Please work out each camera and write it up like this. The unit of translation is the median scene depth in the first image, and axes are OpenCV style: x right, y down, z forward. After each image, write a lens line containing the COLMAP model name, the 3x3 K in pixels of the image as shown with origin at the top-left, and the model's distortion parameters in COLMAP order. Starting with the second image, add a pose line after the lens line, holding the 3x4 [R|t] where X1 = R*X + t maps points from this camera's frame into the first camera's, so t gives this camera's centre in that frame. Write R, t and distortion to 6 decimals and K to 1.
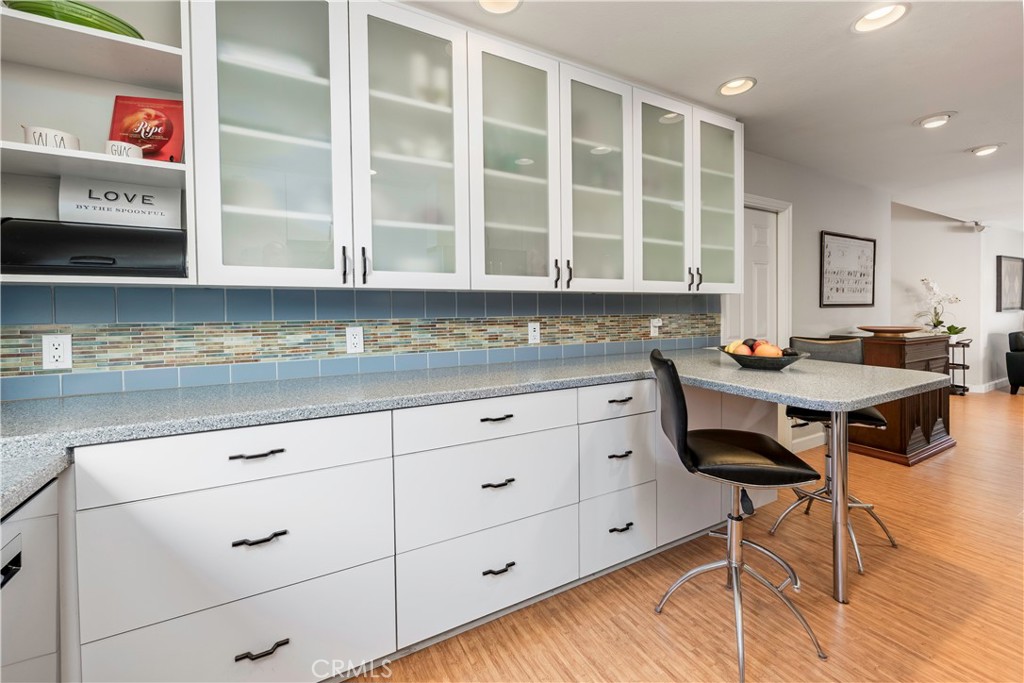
lens RADIAL K [[450.1, 0, 472.4], [0, 450.1, 302.8], [0, 0, 1]] dist [0.000132, 0.001780]
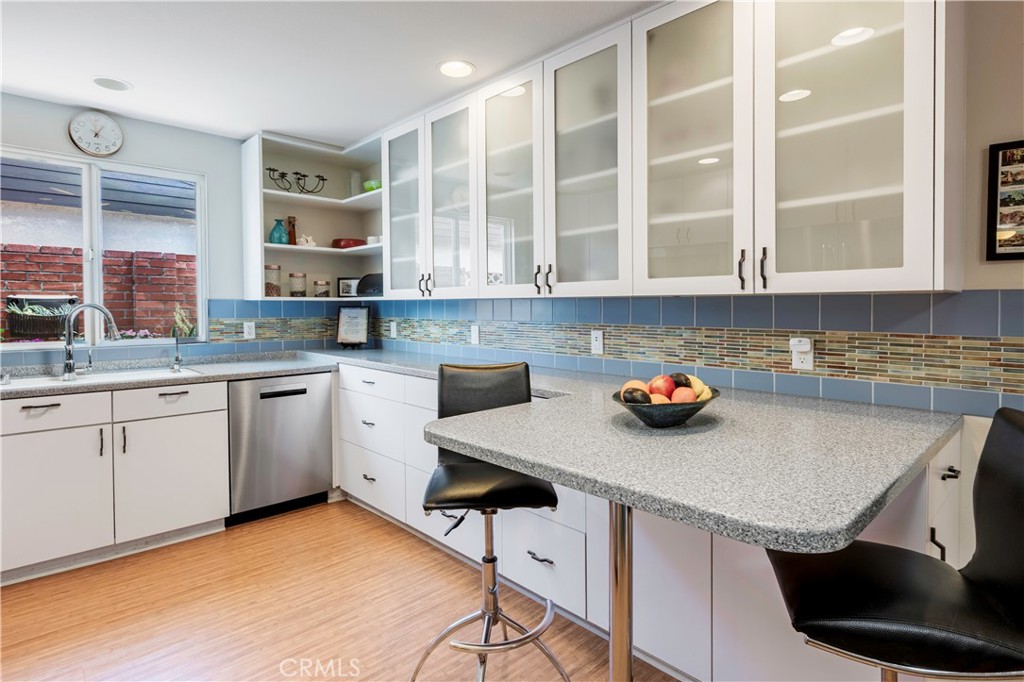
lens RADIAL K [[553.5, 0, 547.9], [0, 553.5, 316.3], [0, 0, 1]] dist [0.000920, -0.001242]
pose [[0.263952, 0.011174, -0.964471, 1.065603], [-0.007267, 0.999928, 0.009596, 0.003444], [0.964508, 0.004476, 0.264015, 0.546939]]
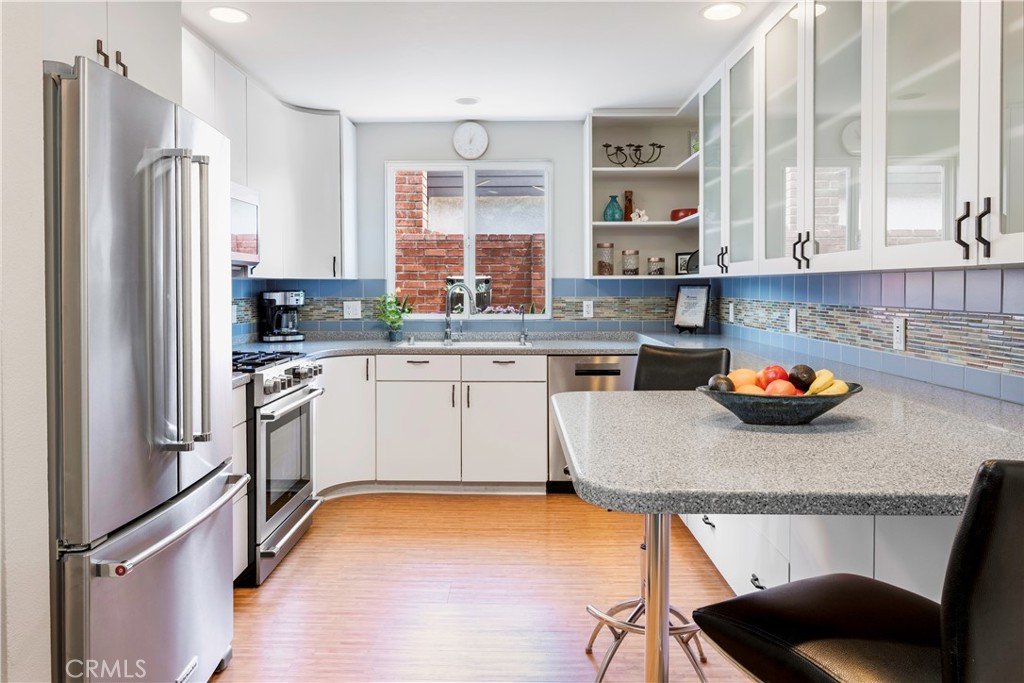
lens RADIAL K [[713.2, 0, 469.0], [0, 713.2, 299.2], [0, 0, 1]] dist [-0.006310, 0.004882]
pose [[-0.535536, 0.010242, -0.844450, 1.213400], [-0.009197, 0.999796, 0.017958, 0.002992], [0.844462, 0.017384, -0.535333, 0.920617]]
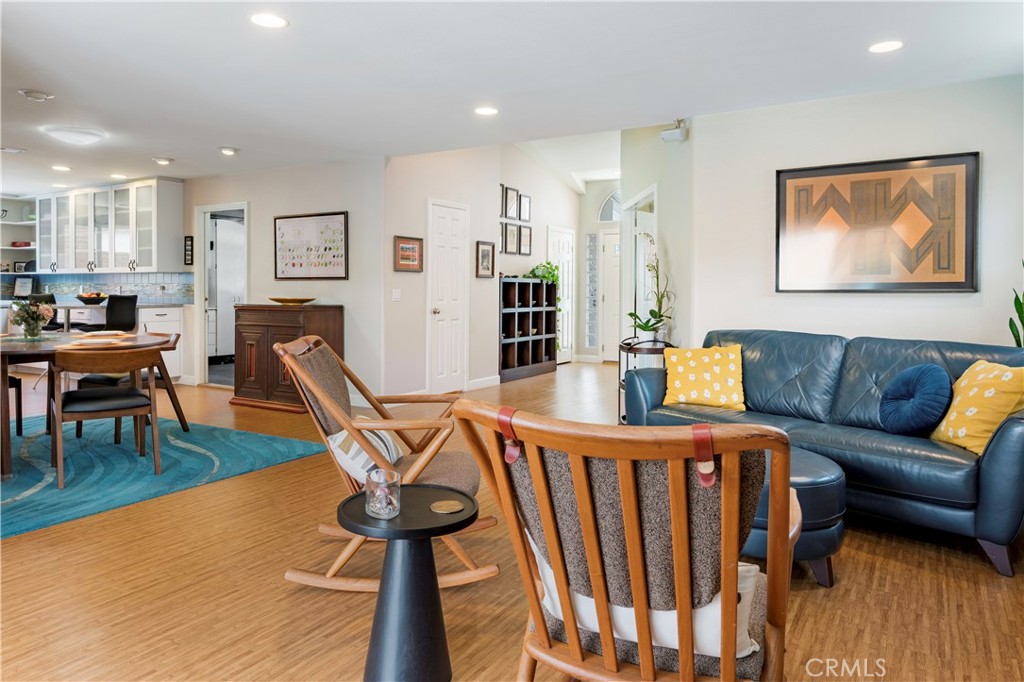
lens RADIAL K [[646.1, 0, 502.9], [0, 646.1, 293.3], [0, 0, 1]] dist [-0.001126, -0.006241]
pose [[0.485964, 0.004276, -0.873969, 3.729870], [-0.010925, 0.999940, -0.001183, 0.058378], [0.873911, 0.010124, 0.485981, 1.004482]]
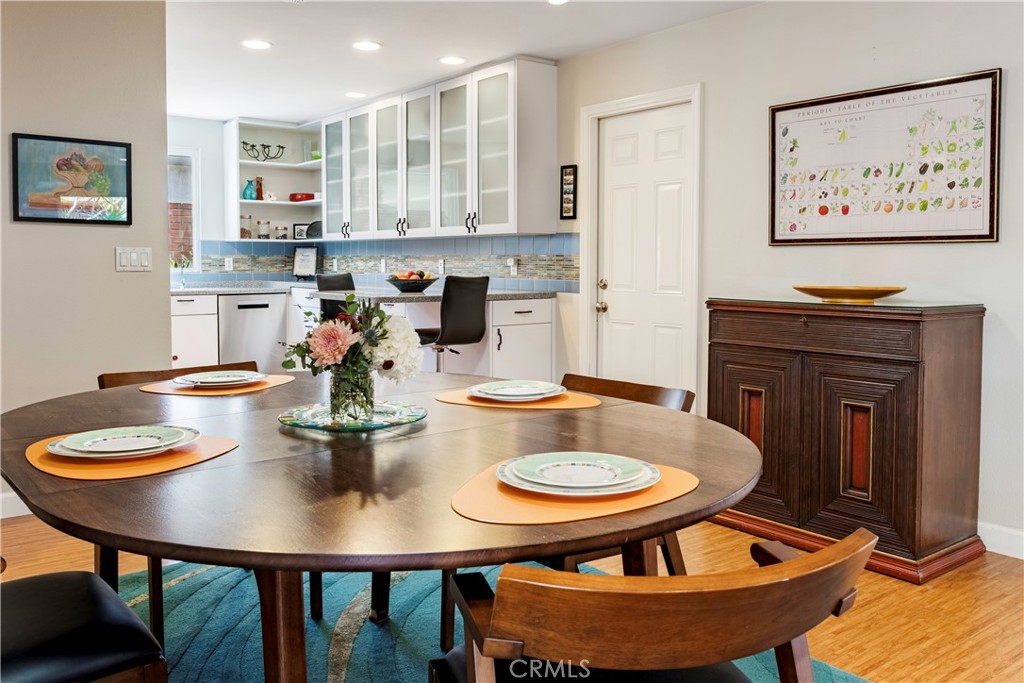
lens RADIAL K [[846.7, 0, 528.2], [0, 846.7, 295.1], [0, 0, 1]] dist [-0.014665, 0.017680]
pose [[0.133721, 0.034275, -0.990426, 2.552380], [-0.013536, 0.999372, 0.032757, 0.058456], [0.990927, 0.009026, 0.134101, 0.820616]]
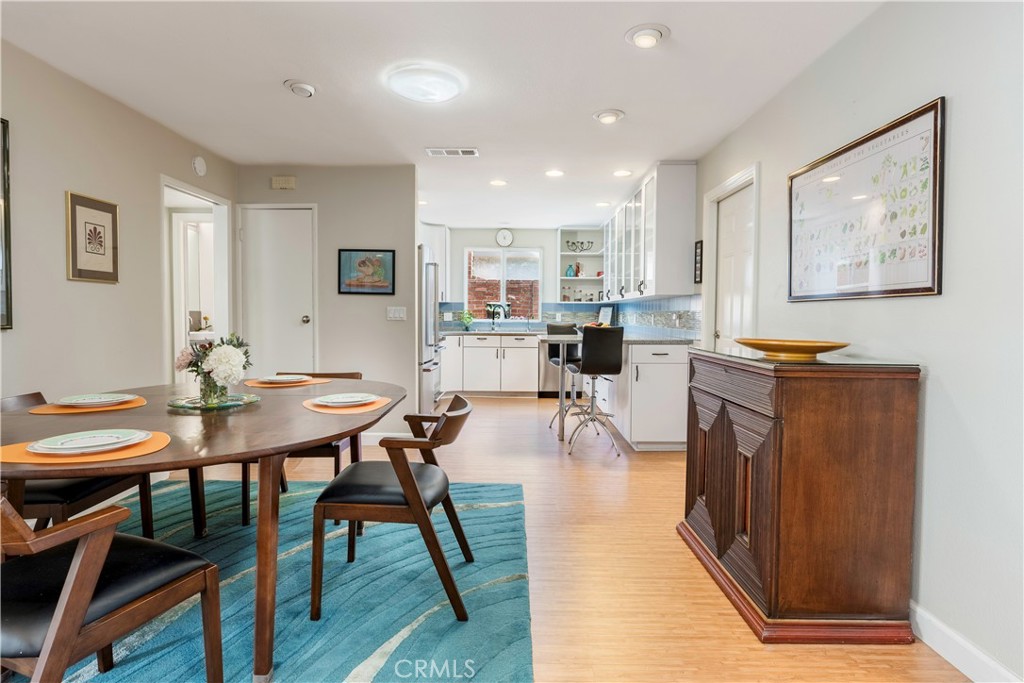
lens RADIAL K [[553.5, 0, 512.1], [0, 553.5, 334.3], [0, 0, 1]] dist [0.000920, -0.001242]
pose [[-0.498384, 0.022729, -0.866658, 2.320743], [-0.018100, 0.999166, 0.036613, 0.047055], [0.866768, 0.033934, -0.497557, 1.520212]]
